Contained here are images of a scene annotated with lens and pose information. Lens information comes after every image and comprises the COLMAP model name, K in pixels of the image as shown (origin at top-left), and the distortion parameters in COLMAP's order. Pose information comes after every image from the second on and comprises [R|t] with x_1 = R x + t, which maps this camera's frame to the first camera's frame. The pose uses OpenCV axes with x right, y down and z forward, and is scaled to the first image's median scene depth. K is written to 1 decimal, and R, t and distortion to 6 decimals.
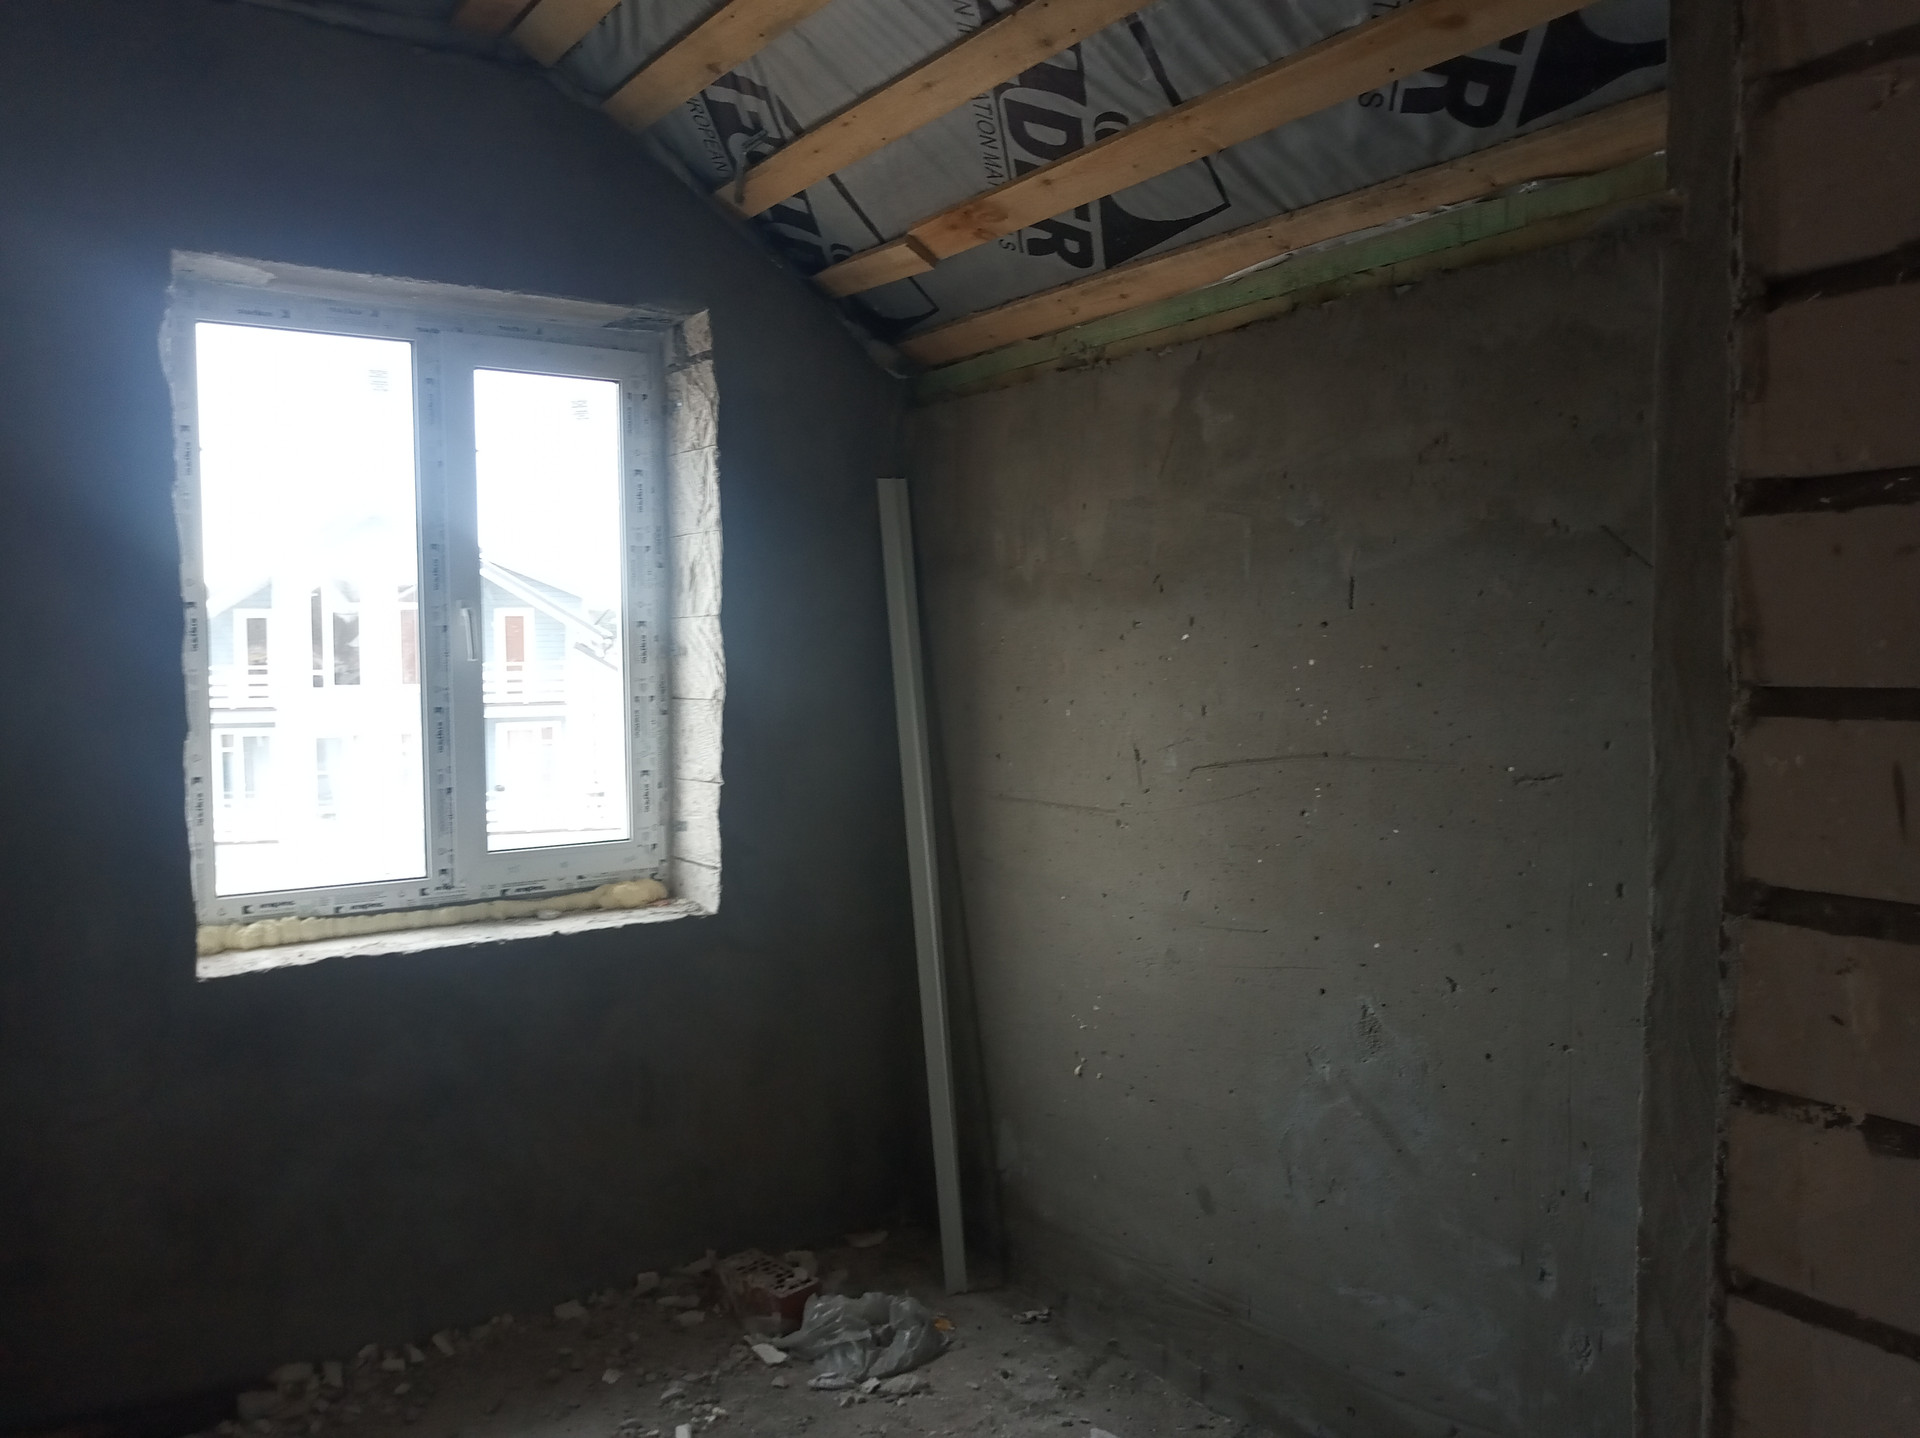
lens RADIAL K [[1543.9, 0, 958.2], [0, 1543.9, 724.7], [0, 0, 1]] dist [0.013529, -0.013689]
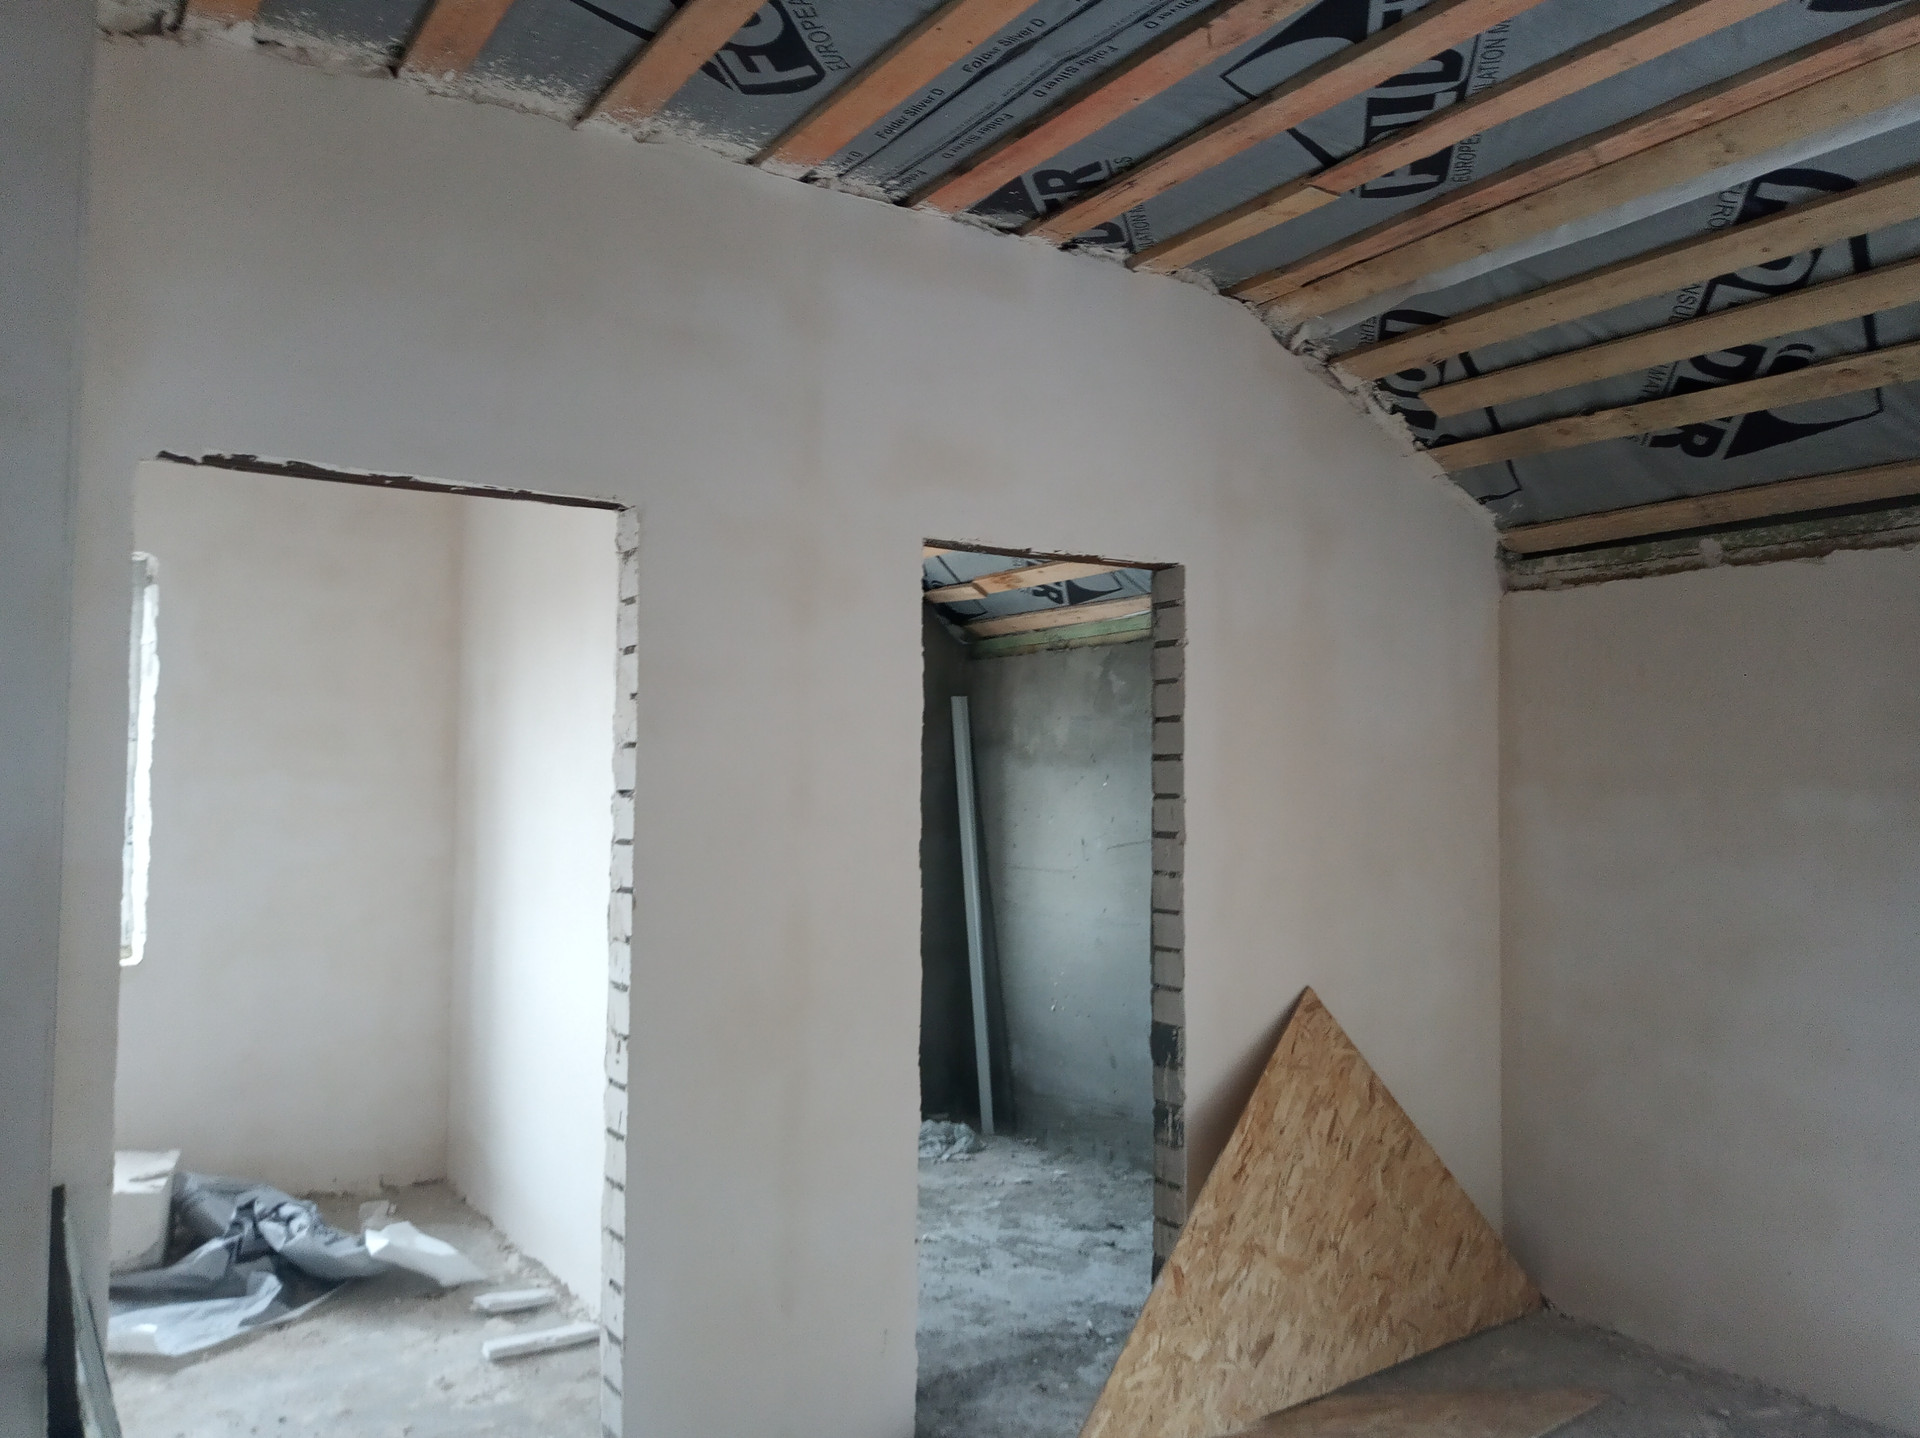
lens RADIAL K [[1529.7, 0, 960.0], [0, 1529.7, 719.0], [0, 0, 1]] dist [-0.000410, 0.003277]
pose [[0.999759, 0.016771, -0.014146, -0.018648], [-0.018086, 0.994953, -0.098694, 0.057316], [0.012419, 0.098926, 0.995017, -0.972577]]
